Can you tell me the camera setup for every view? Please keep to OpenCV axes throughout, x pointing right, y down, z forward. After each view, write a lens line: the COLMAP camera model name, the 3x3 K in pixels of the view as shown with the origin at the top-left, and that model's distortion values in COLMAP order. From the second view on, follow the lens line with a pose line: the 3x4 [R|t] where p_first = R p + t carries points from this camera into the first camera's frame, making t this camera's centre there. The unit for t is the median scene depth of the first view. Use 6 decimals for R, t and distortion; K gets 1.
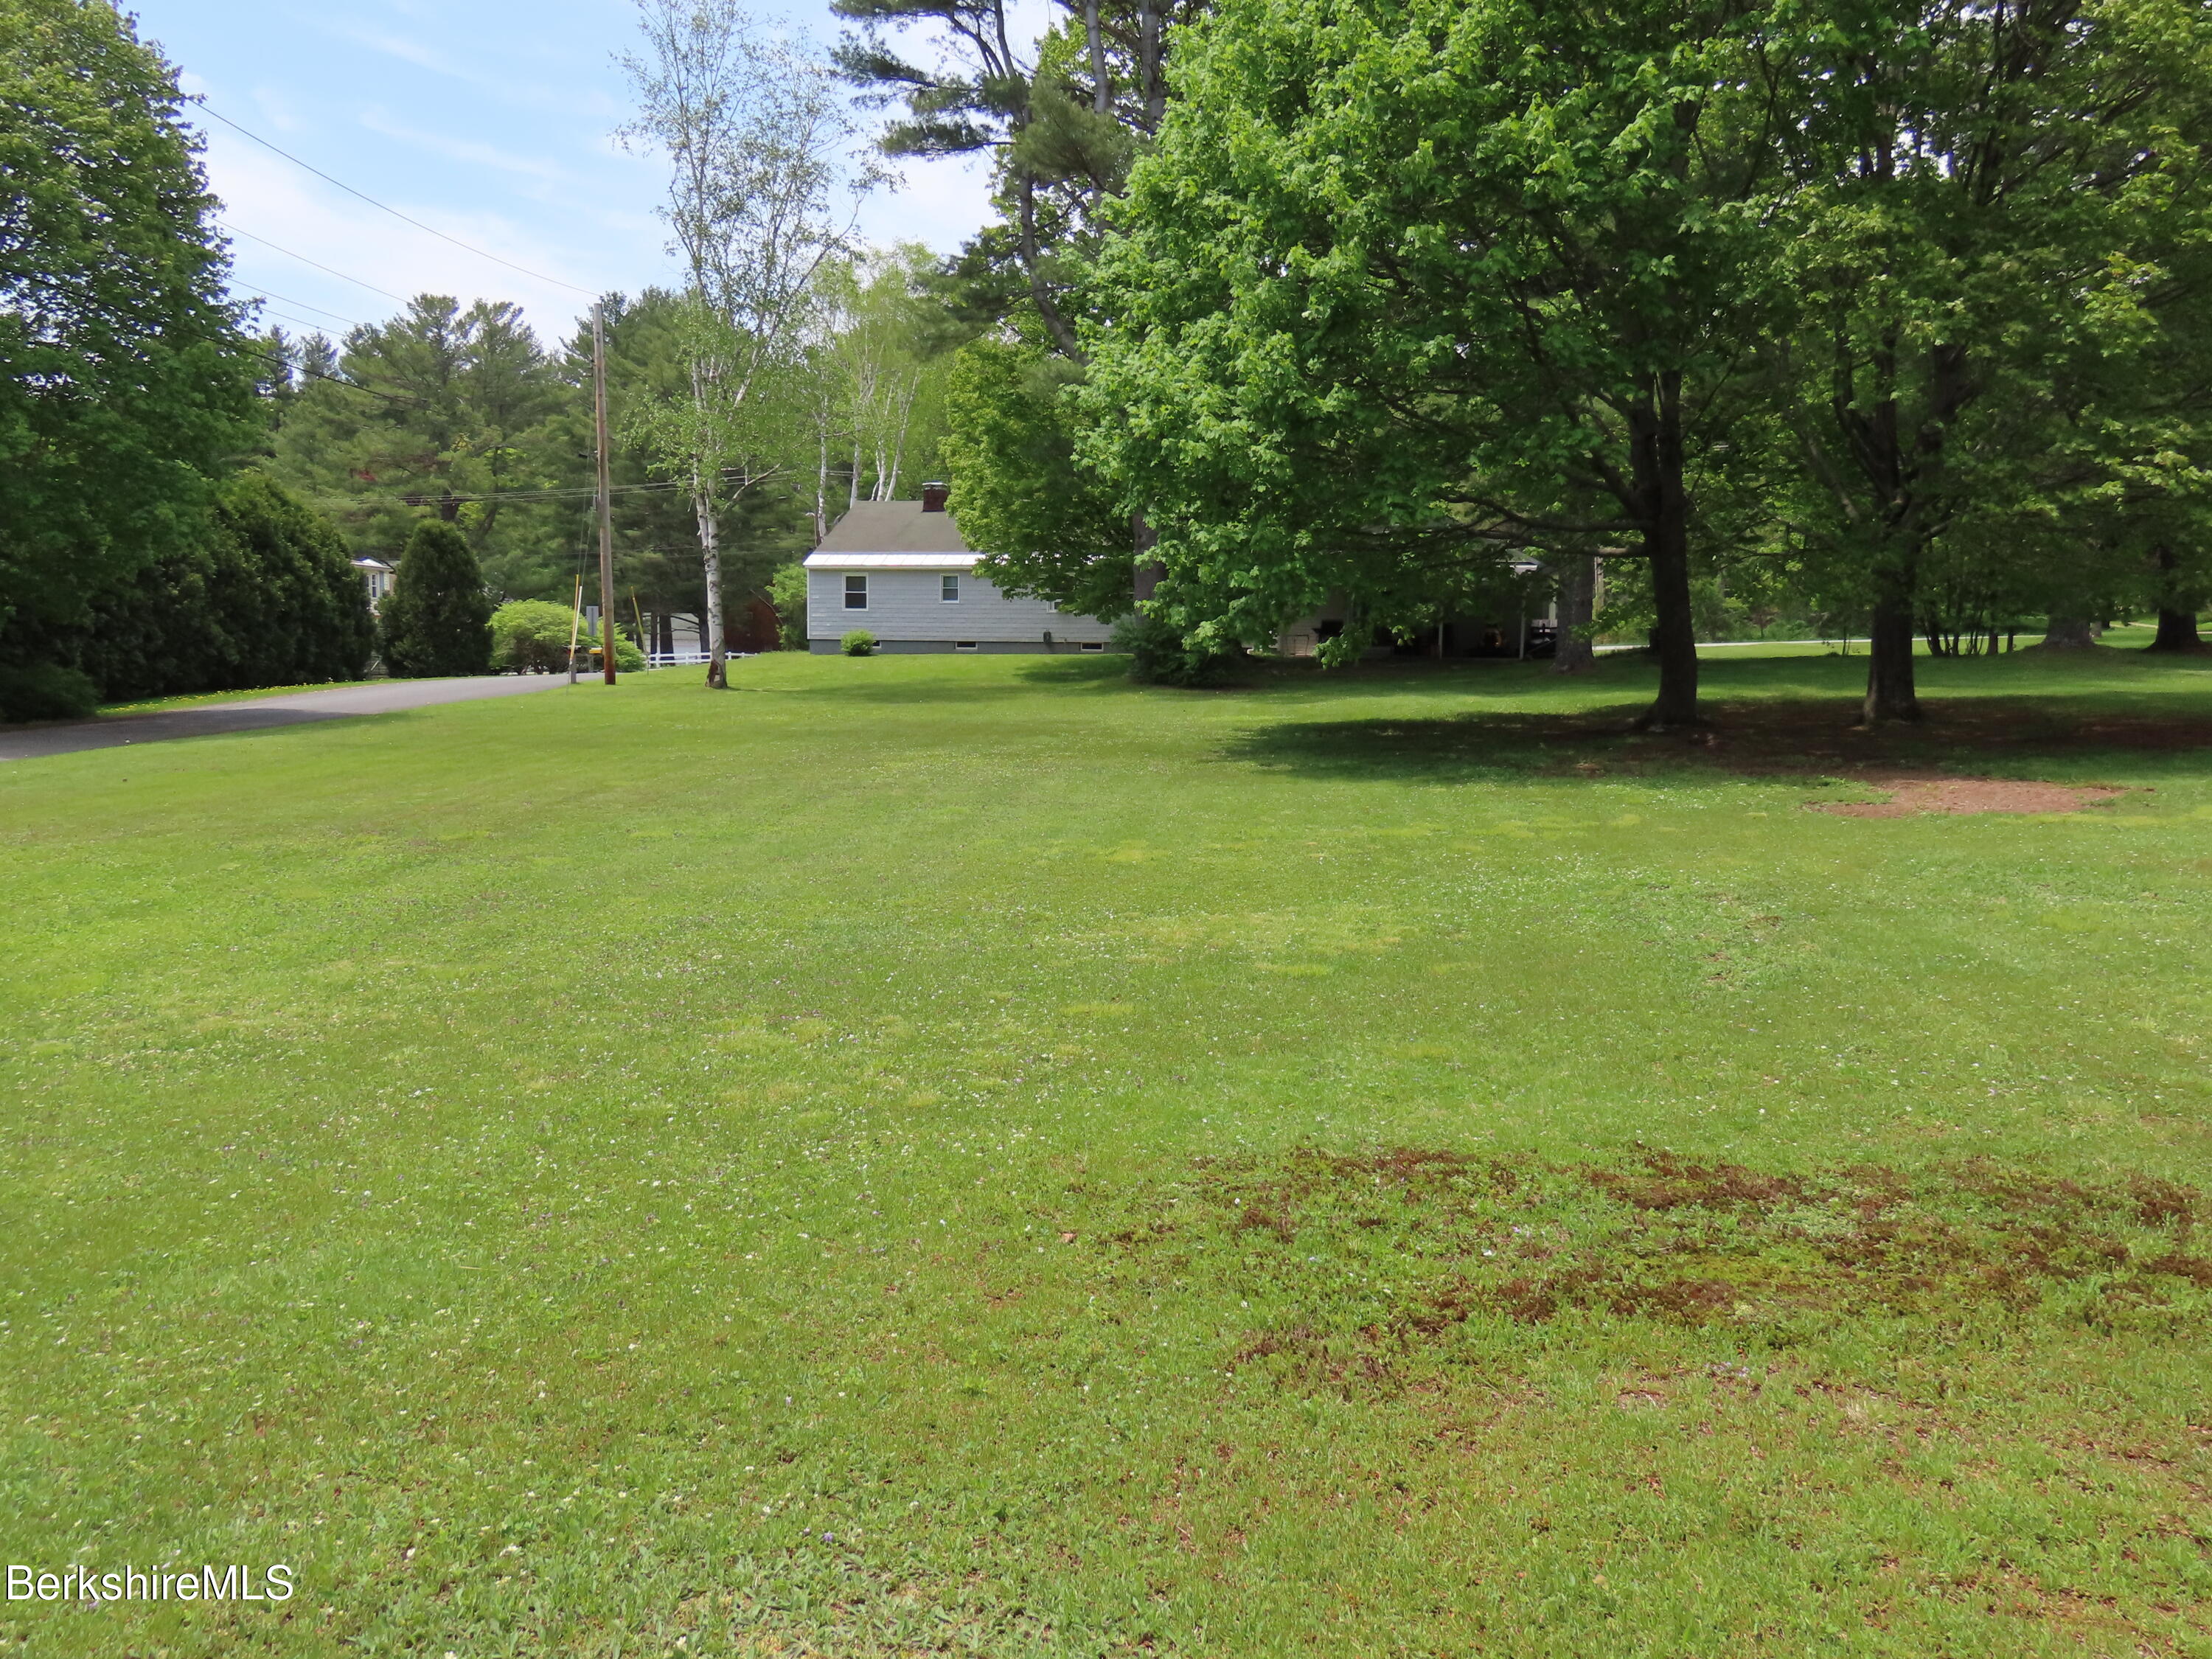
lens RADIAL K [[1734.1, 0, 1103.3], [0, 1734.1, 833.0], [0, 0, 1]] dist [0.030737, -0.064297]
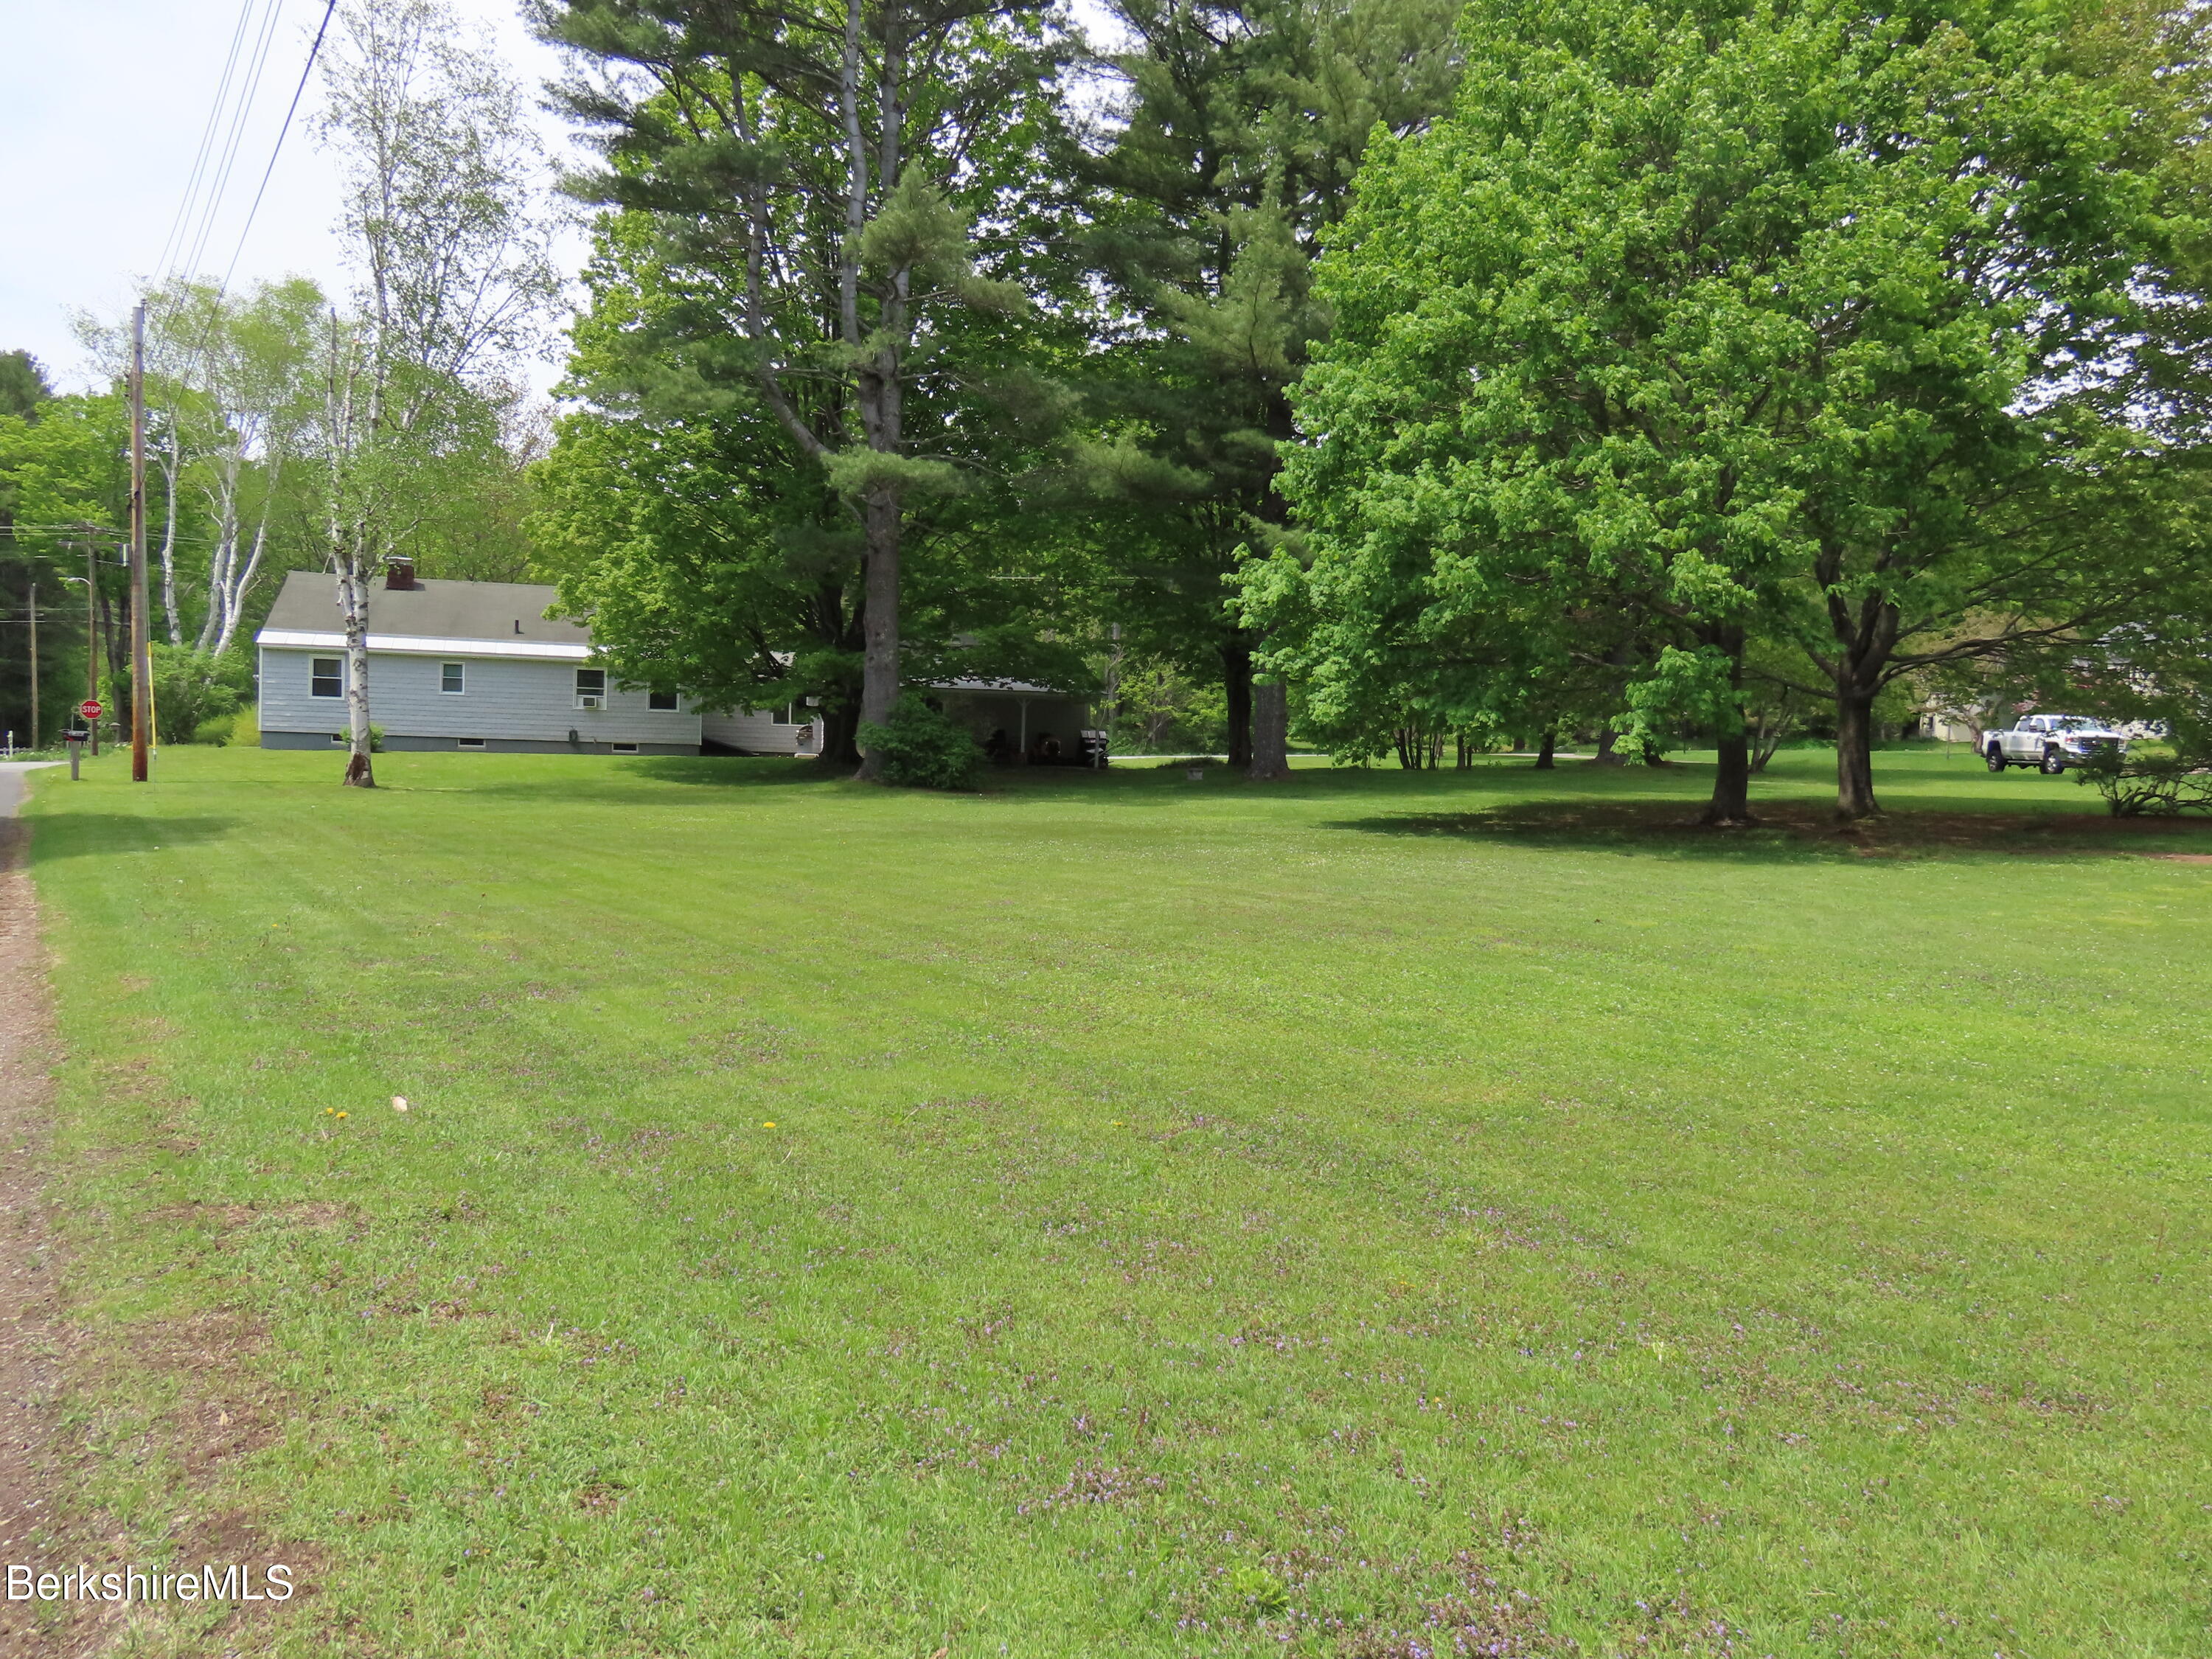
lens RADIAL K [[1734.1, 0, 1103.3], [0, 1734.1, 833.0], [0, 0, 1]] dist [0.030737, -0.064297]
pose [[0.825095, -0.007141, 0.564950, -0.400987], [0.043856, 0.997713, -0.051439, -0.003224], [-0.563290, 0.067218, 0.823521, 0.116334]]
